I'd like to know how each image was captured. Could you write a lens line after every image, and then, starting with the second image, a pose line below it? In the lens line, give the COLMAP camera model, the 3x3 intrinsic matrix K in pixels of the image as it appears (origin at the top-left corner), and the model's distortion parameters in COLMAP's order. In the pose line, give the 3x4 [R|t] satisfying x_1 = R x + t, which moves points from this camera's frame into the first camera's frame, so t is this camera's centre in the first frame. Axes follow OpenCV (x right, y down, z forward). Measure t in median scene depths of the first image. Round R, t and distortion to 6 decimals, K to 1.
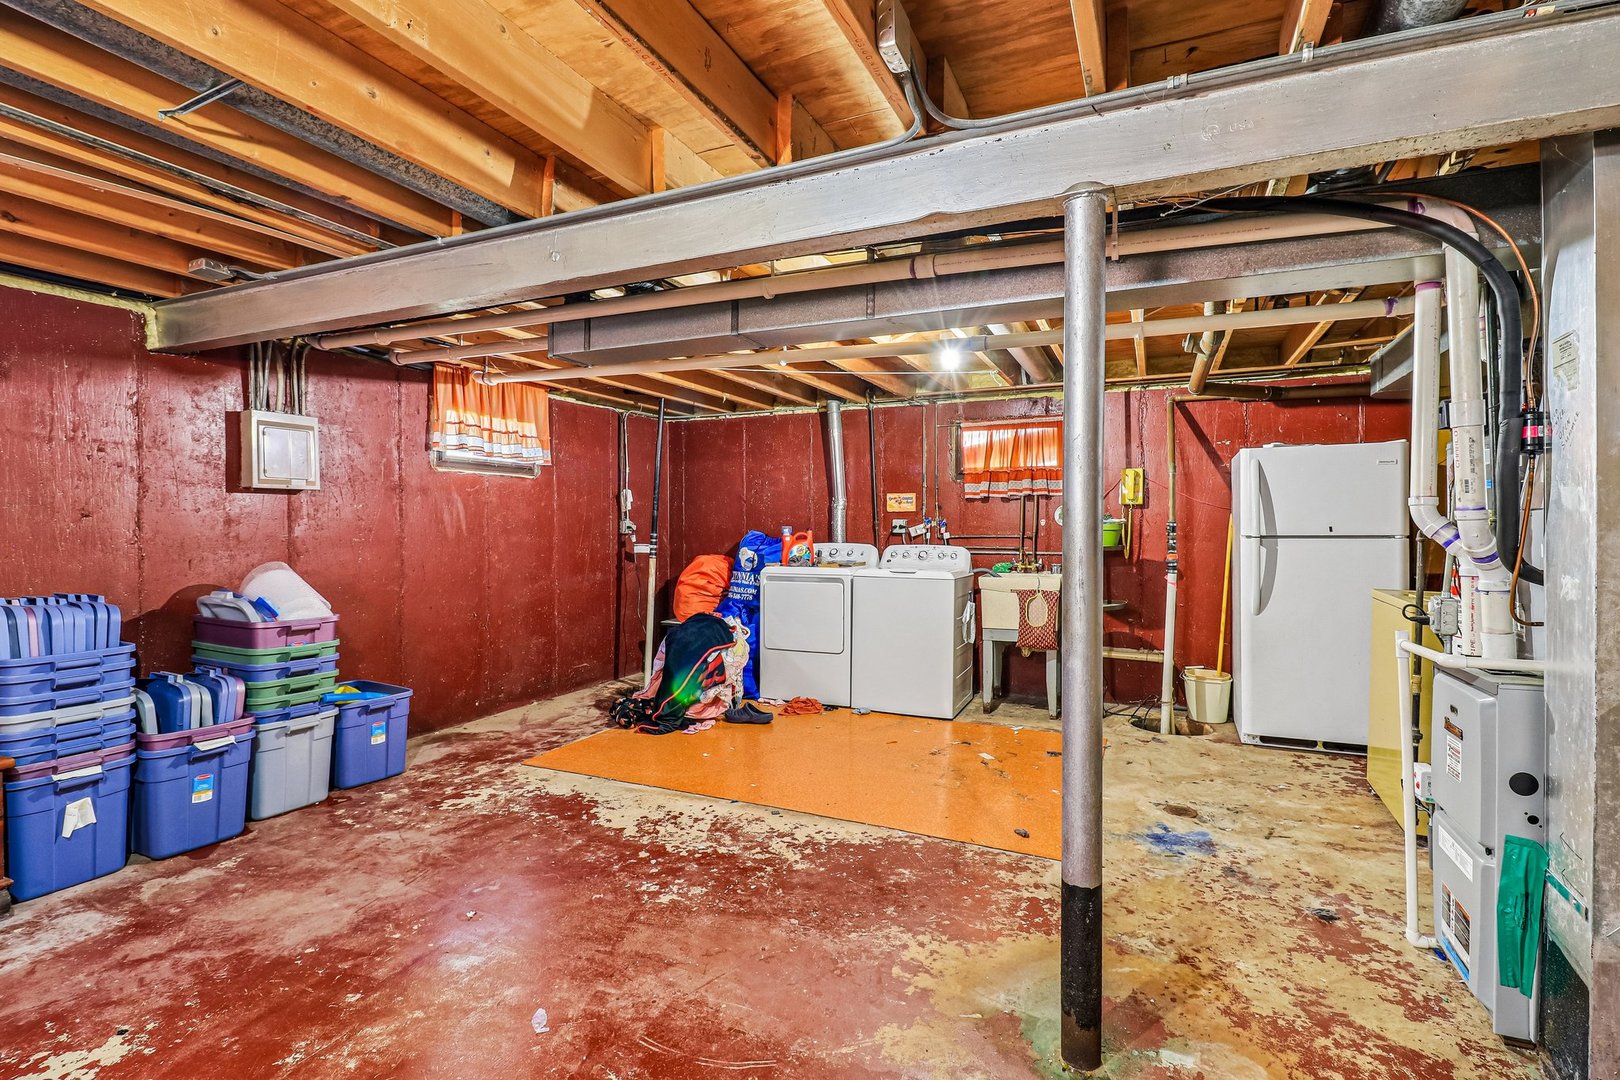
lens RADIAL K [[759.1, 0, 814.0], [0, 759.1, 539.3], [0, 0, 1]] dist [0.010570, -0.013355]
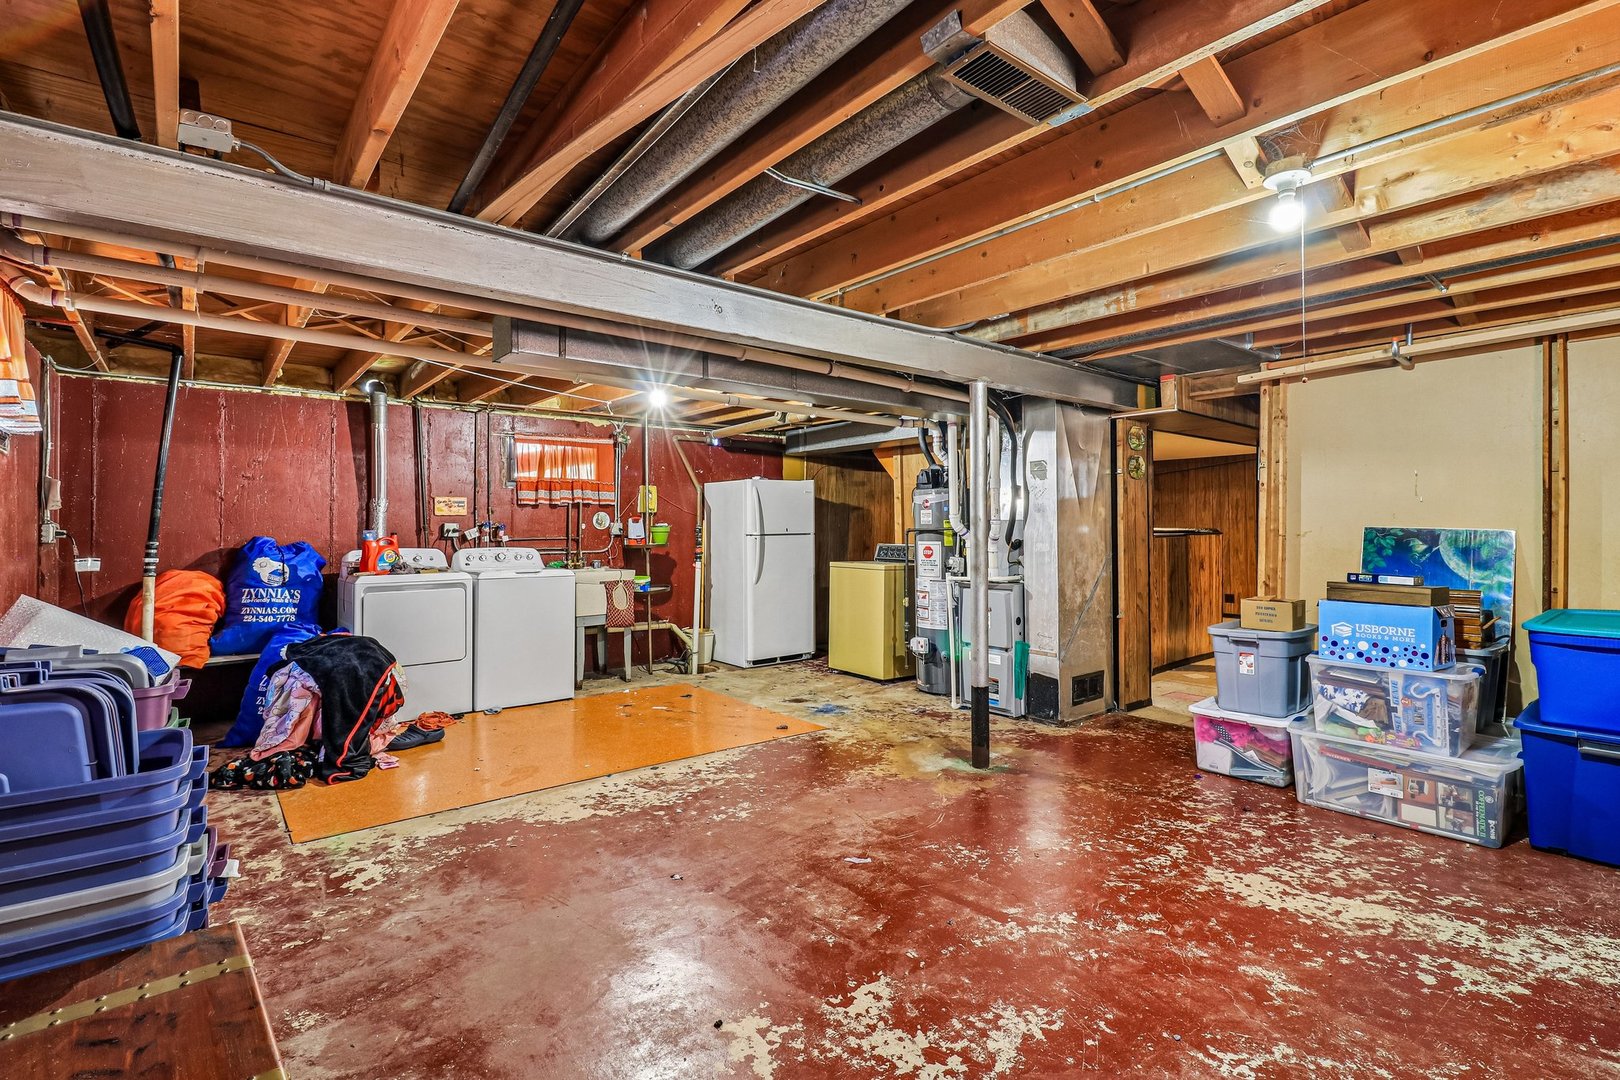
lens RADIAL K [[759.1, 0, 814.0], [0, 759.1, 539.3], [0, 0, 1]] dist [0.010570, -0.013355]
pose [[0.451361, -0.017199, 0.892176, -1.000403], [0.021339, 0.999736, 0.008476, -0.005826], [-0.892086, 0.015213, 0.451609, 0.229301]]
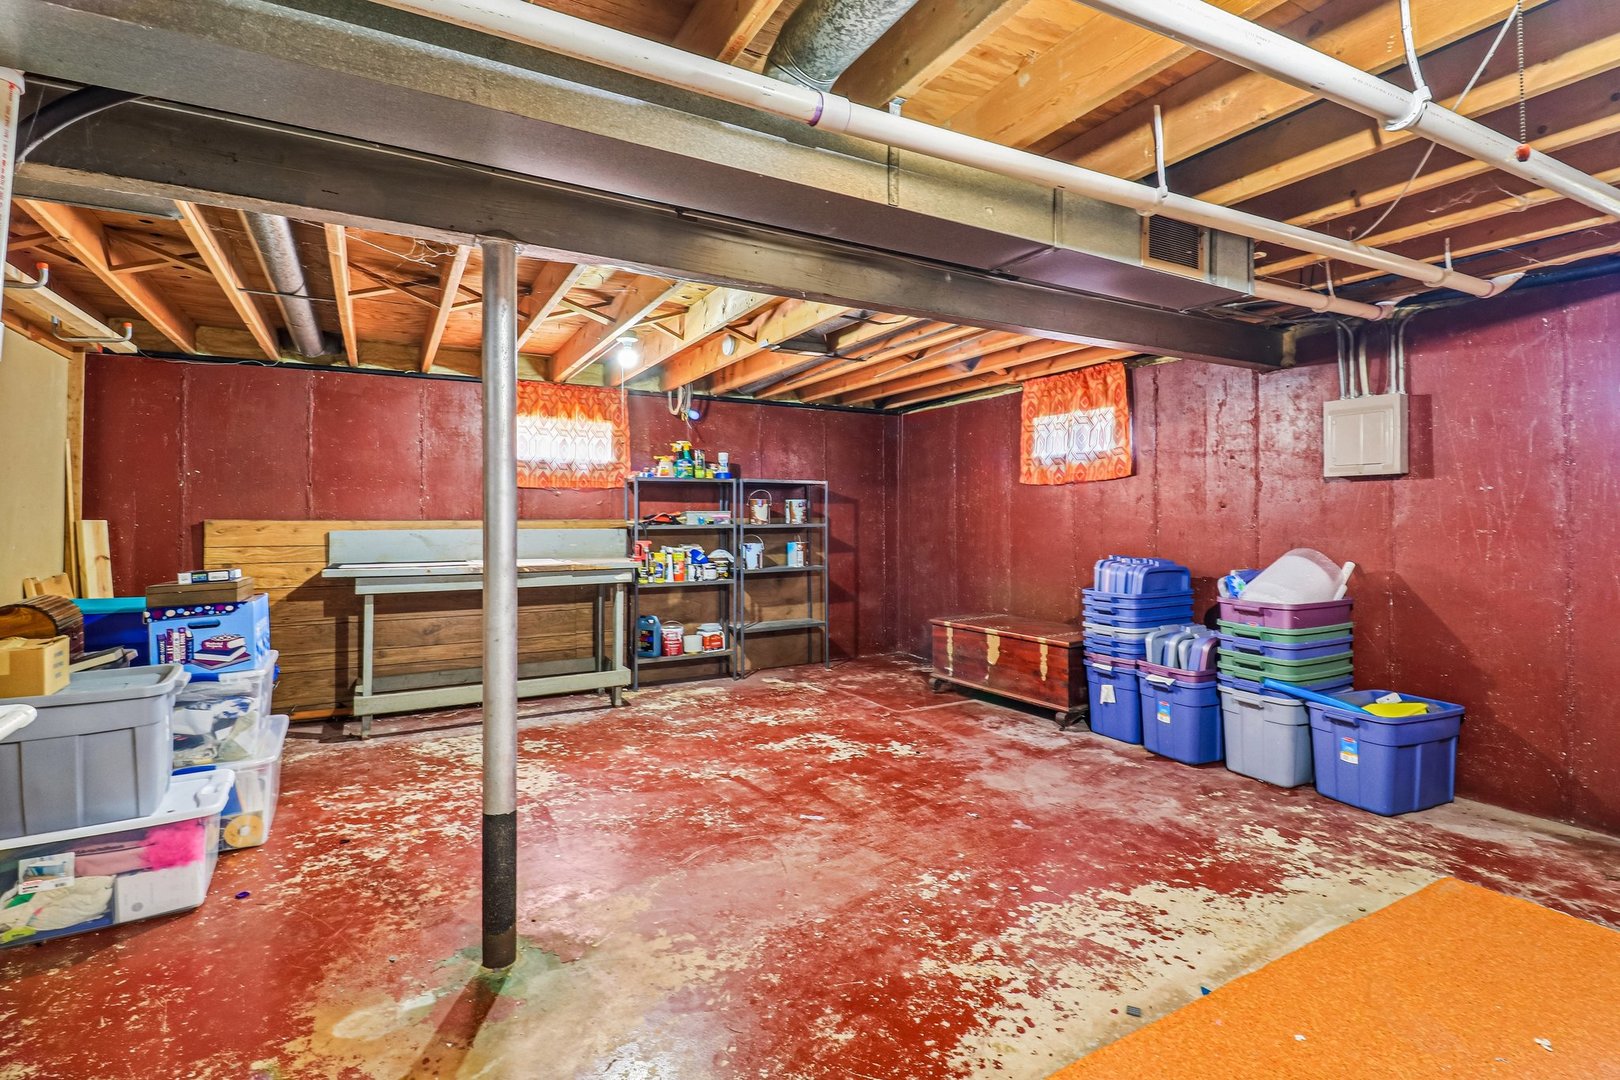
lens RADIAL K [[759.1, 0, 814.0], [0, 759.1, 539.3], [0, 0, 1]] dist [0.010570, -0.013355]
pose [[-0.588467, 0.026203, -0.808097, 0.549057], [-0.012386, 0.999065, 0.041415, -0.018874], [0.808427, 0.034381, -0.587592, 1.131046]]
